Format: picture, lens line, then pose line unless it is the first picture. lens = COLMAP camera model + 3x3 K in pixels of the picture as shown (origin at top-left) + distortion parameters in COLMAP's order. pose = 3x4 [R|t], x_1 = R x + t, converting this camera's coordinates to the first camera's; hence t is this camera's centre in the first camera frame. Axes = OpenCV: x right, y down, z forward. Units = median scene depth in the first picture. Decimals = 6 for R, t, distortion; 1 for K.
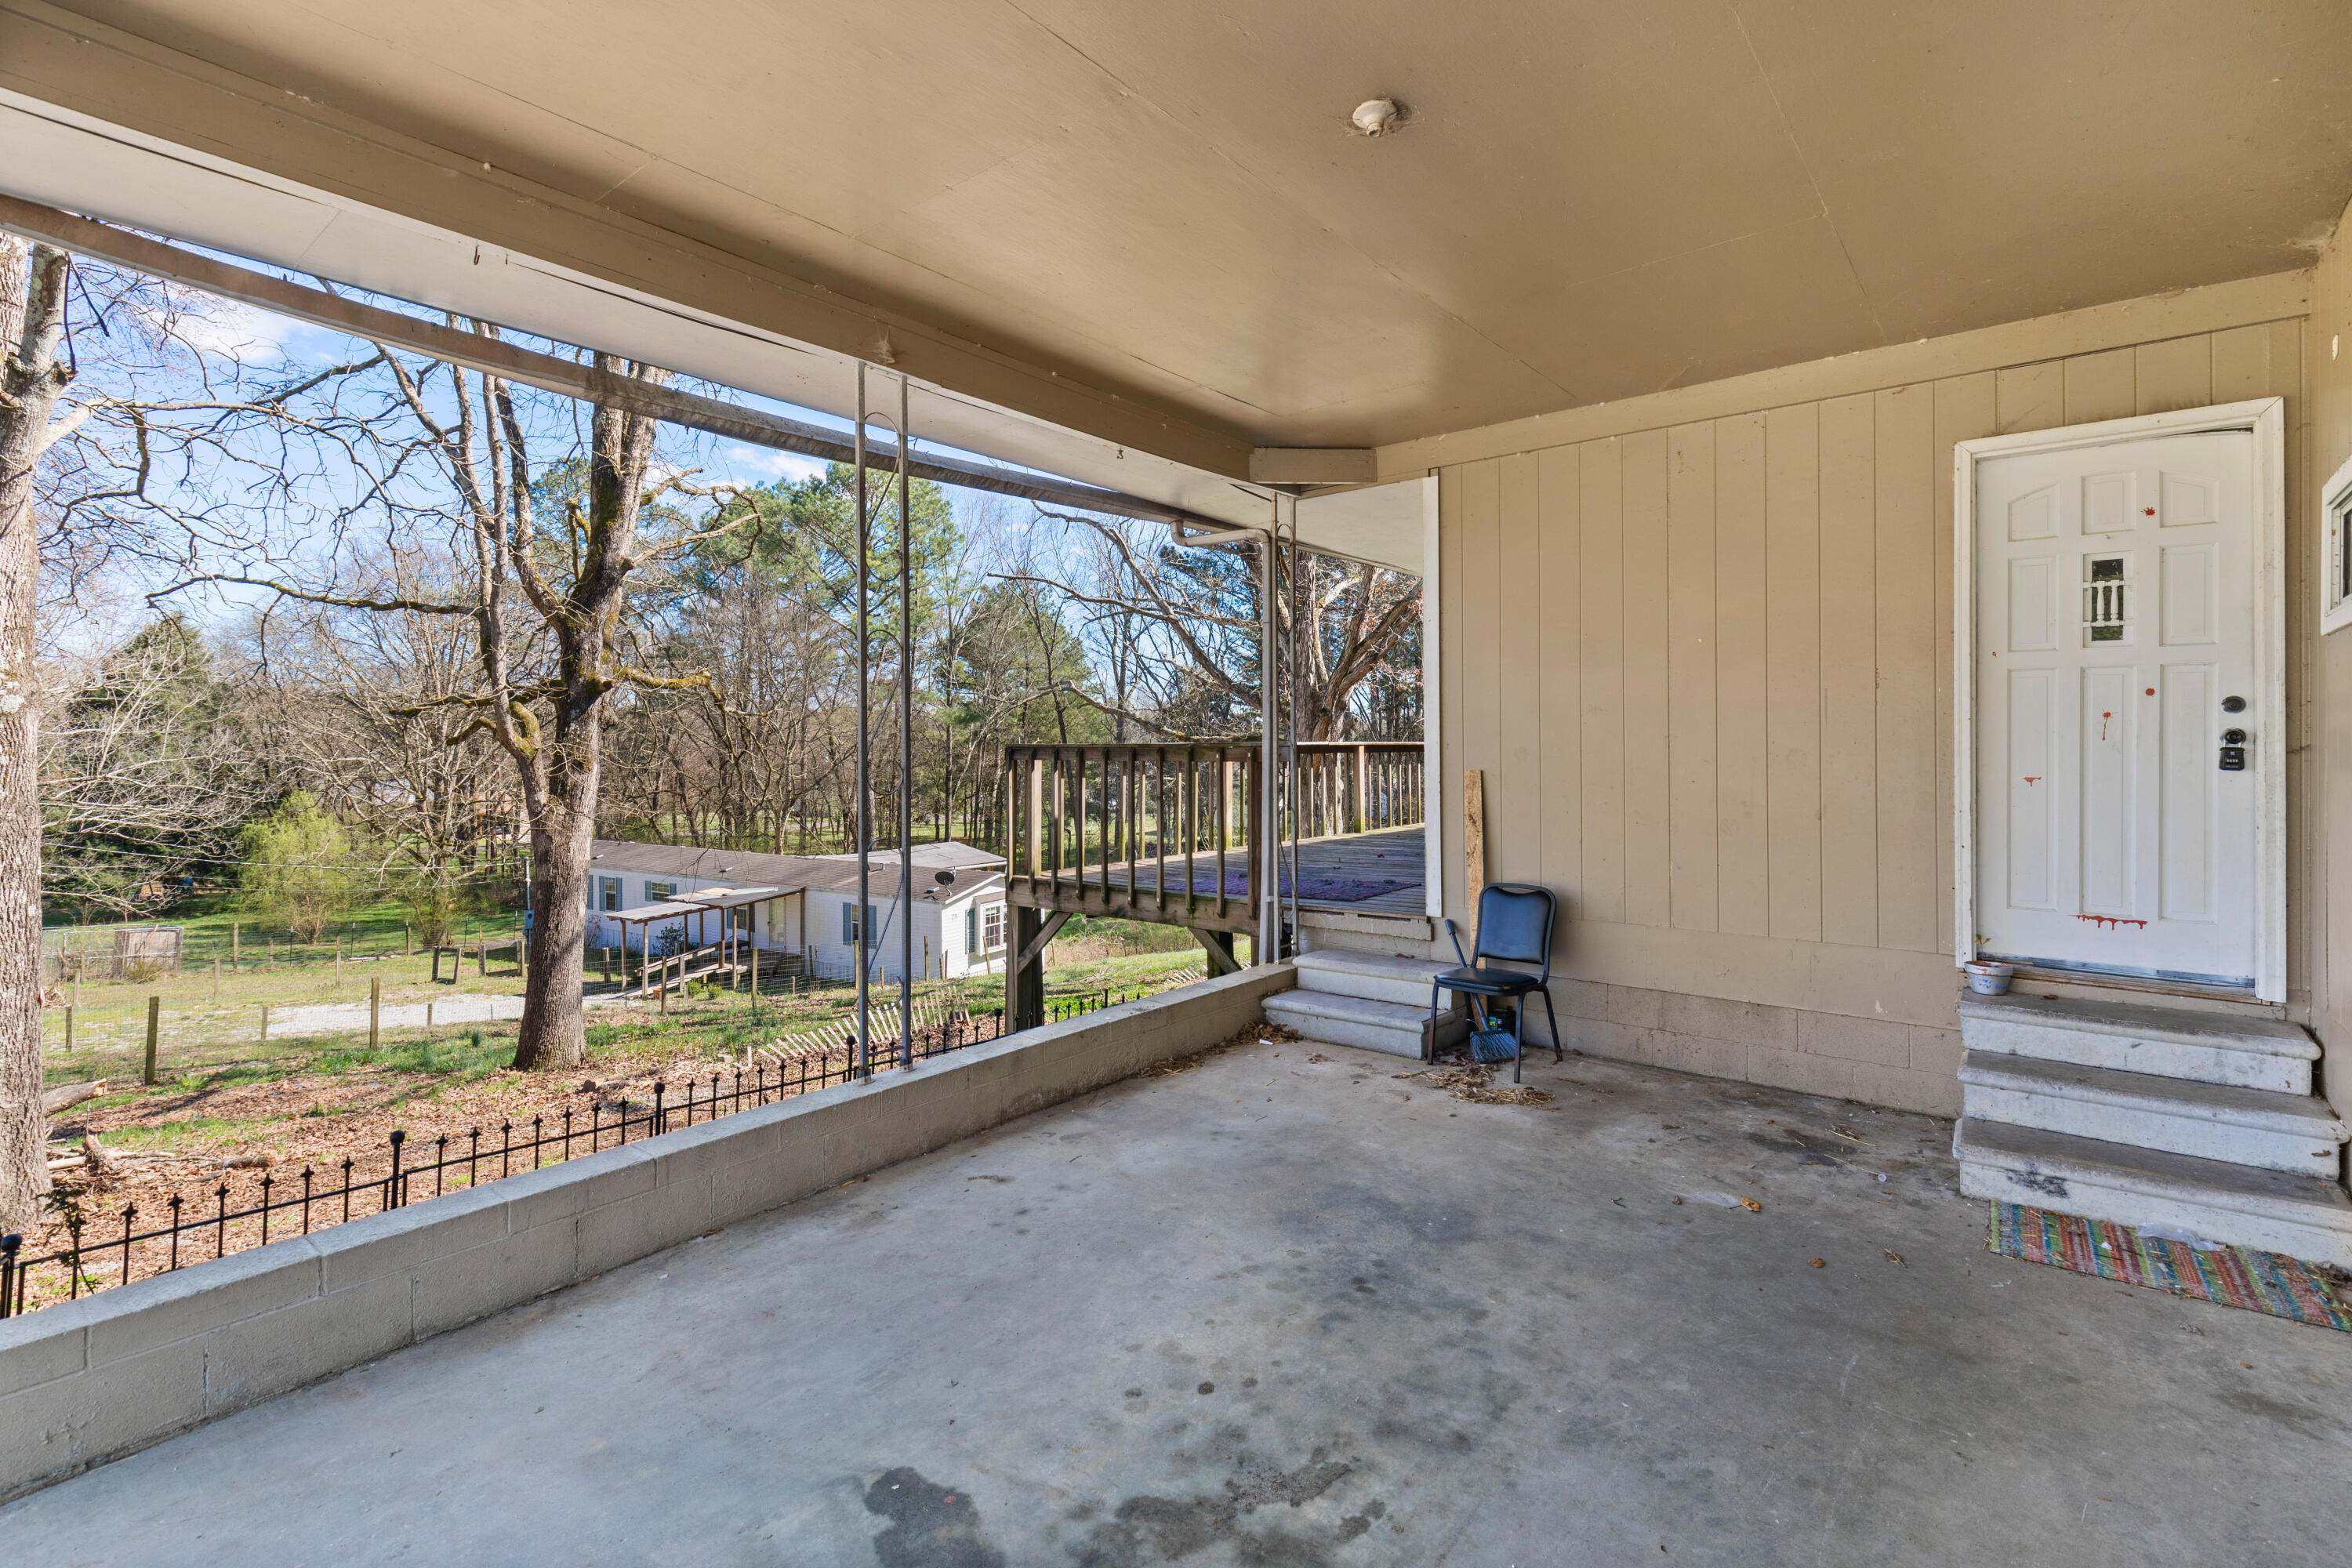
lens RADIAL K [[1070.0, 0, 1179.7], [0, 1070.0, 741.8], [0, 0, 1]] dist [0.000511, -0.000155]
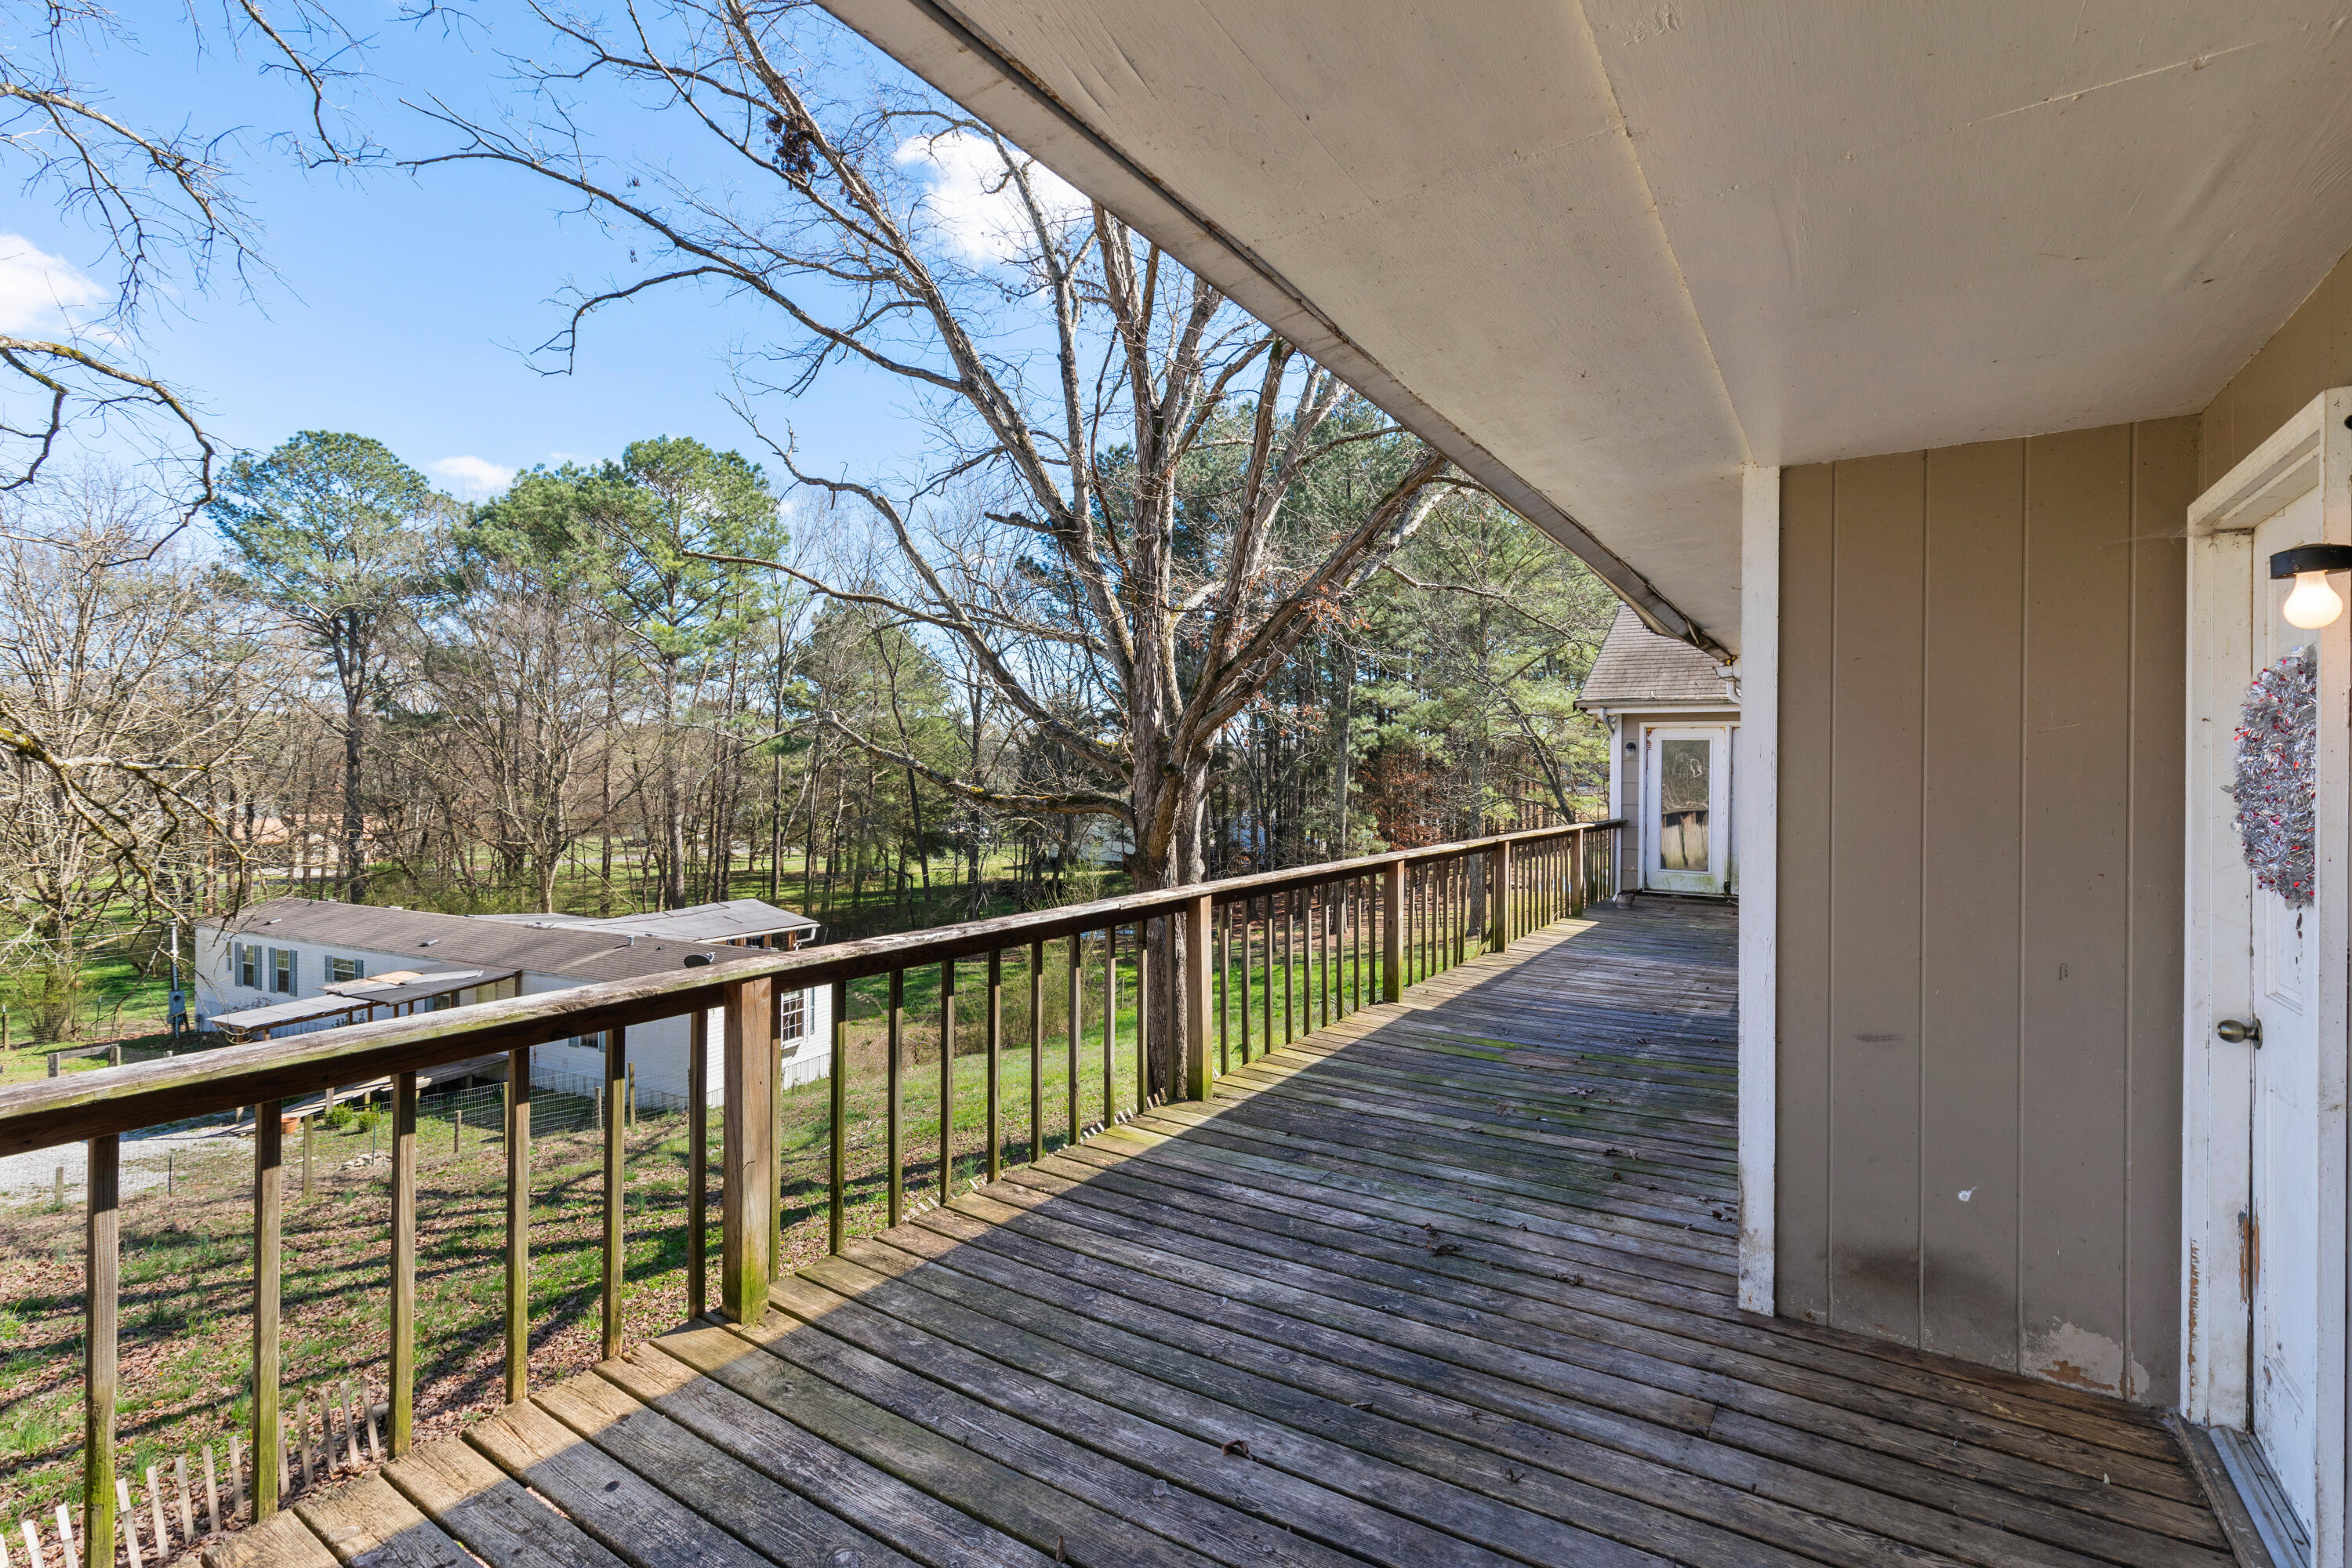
lens RADIAL K [[1070.0, 0, 1172.9], [0, 1070.0, 775.1], [0, 0, 1]] dist [0.000511, -0.000155]
pose [[0.994497, 0.009762, 0.104308, 0.056011], [-0.010542, 0.999920, 0.006930, -0.023815], [-0.104232, -0.007992, 0.994521, 0.288584]]
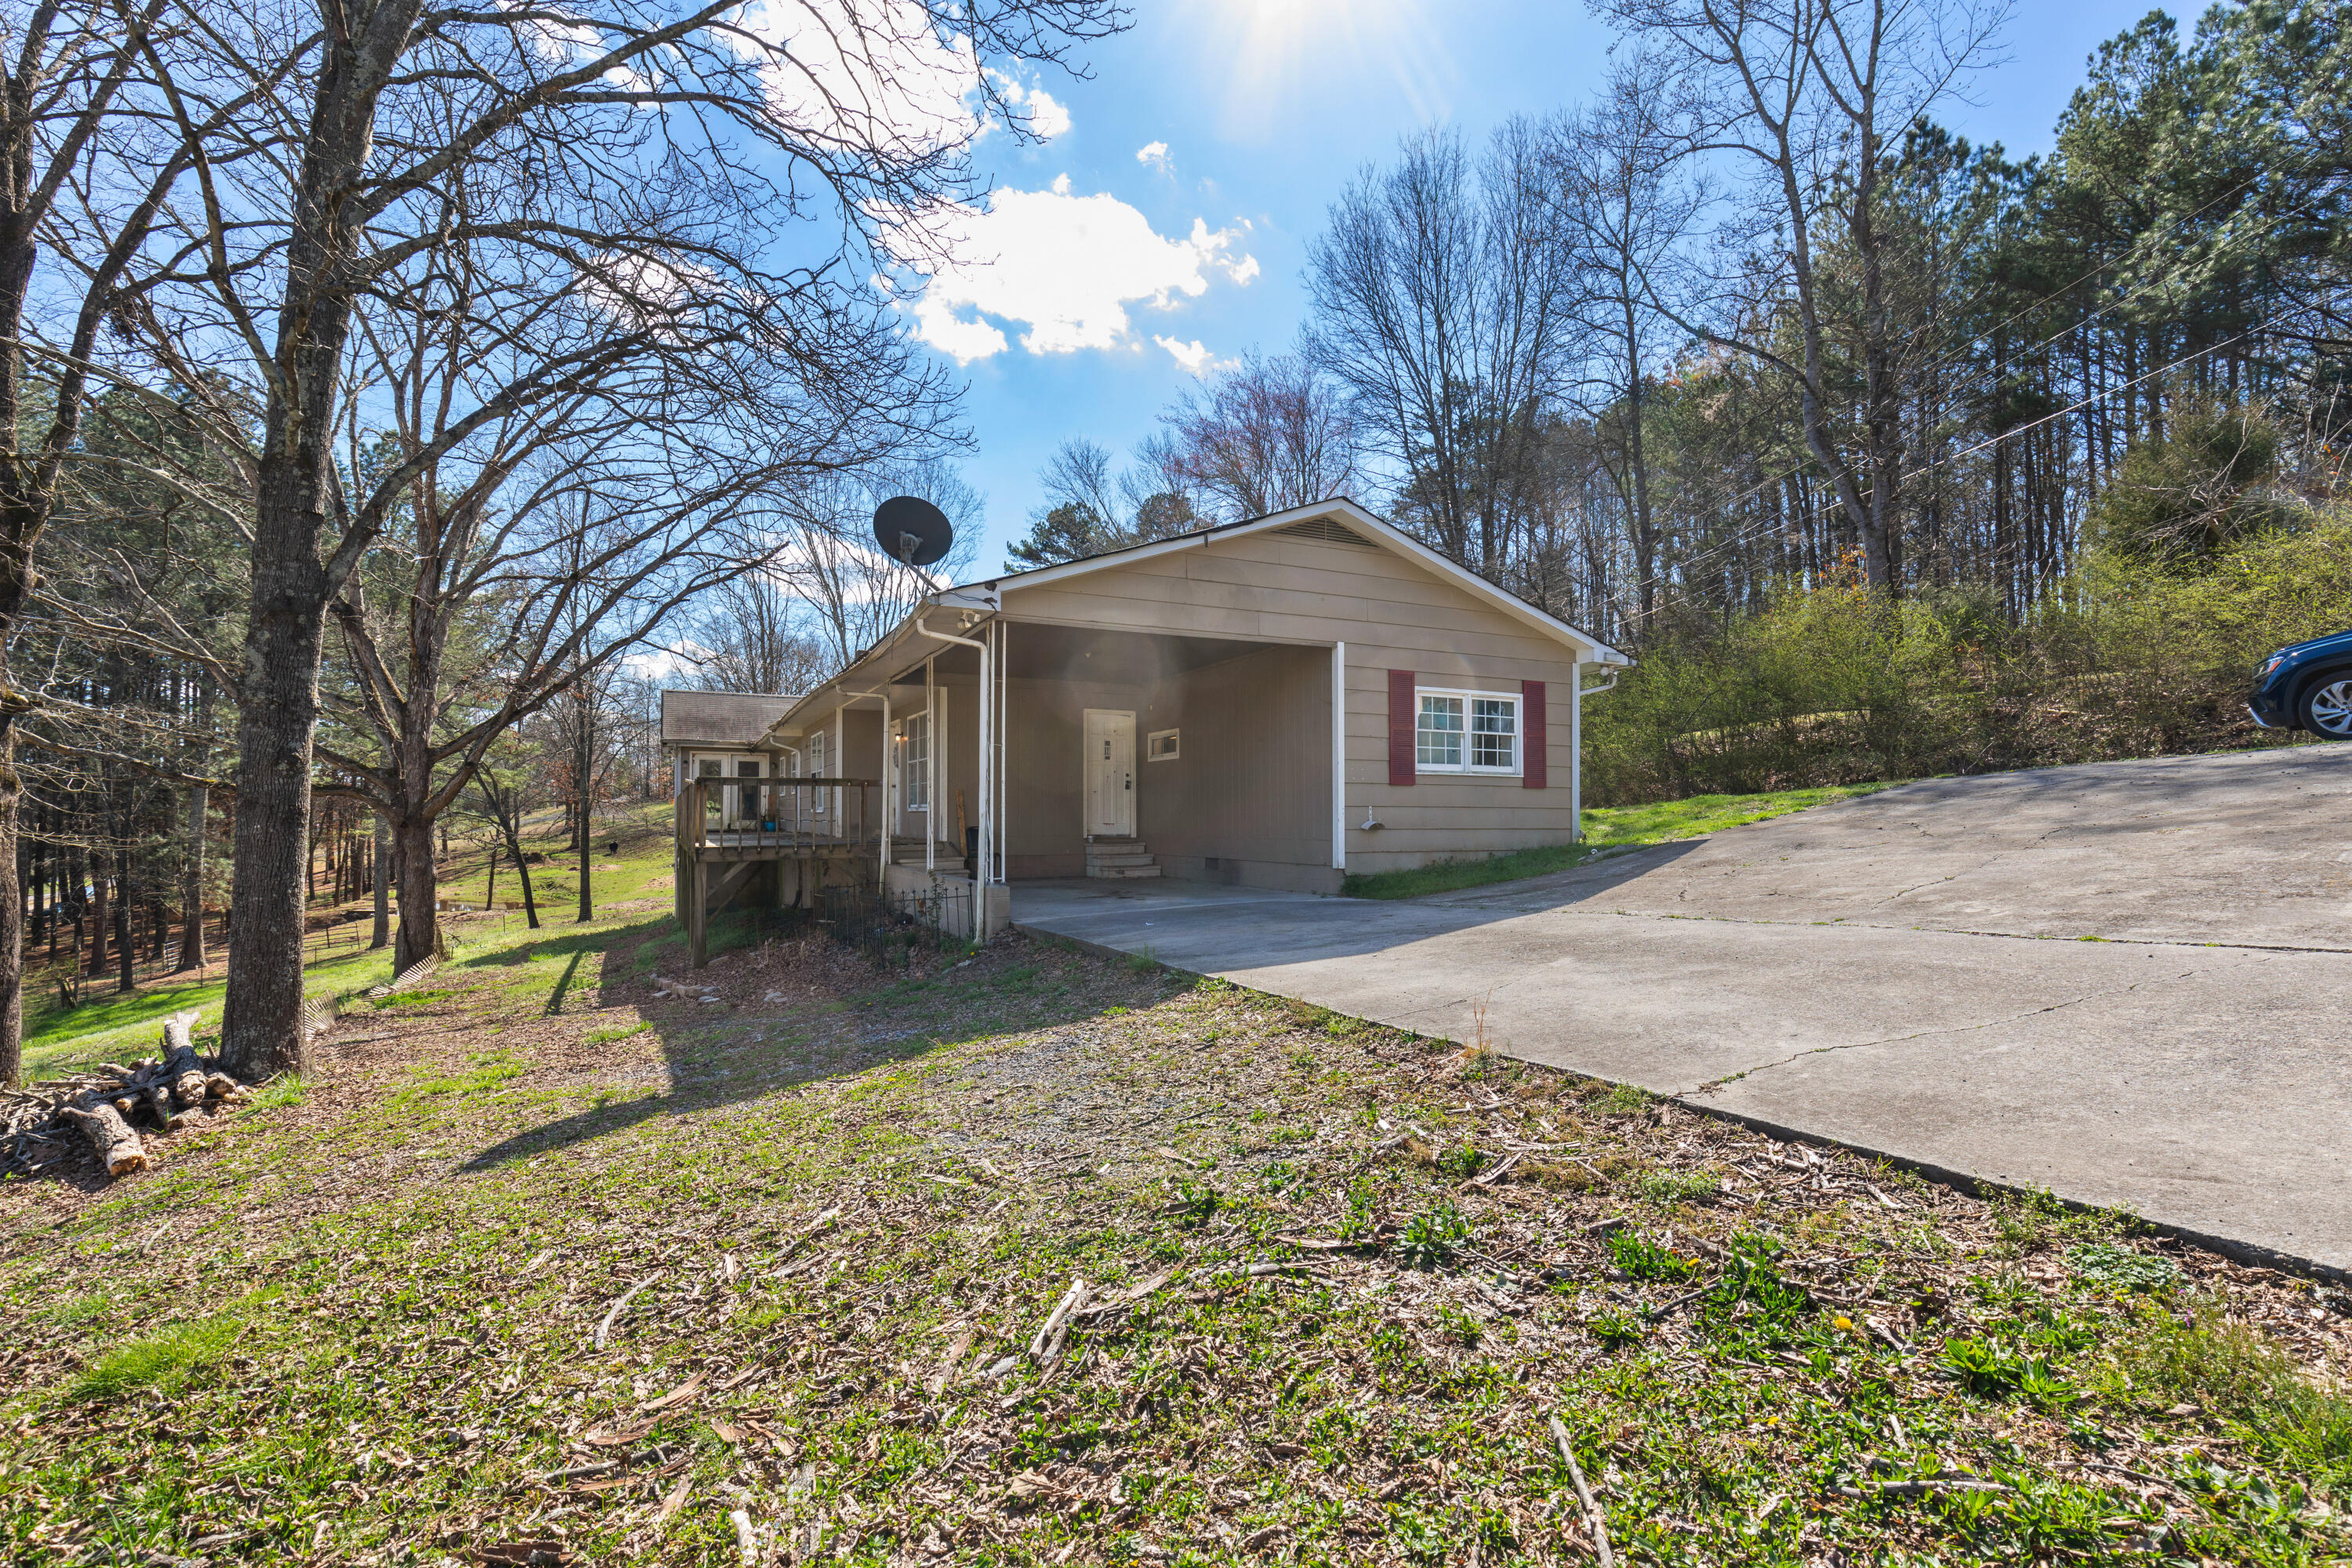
lens RADIAL K [[1070.0, 0, 1181.1], [0, 1070.0, 791.5], [0, 0, 1]] dist [0.000511, -0.000155]
pose [[0.407625, 0.021792, 0.912890, -0.504173], [-0.000791, 0.999723, -0.023511, 0.023008], [-0.913149, 0.008862, 0.407529, -0.175626]]
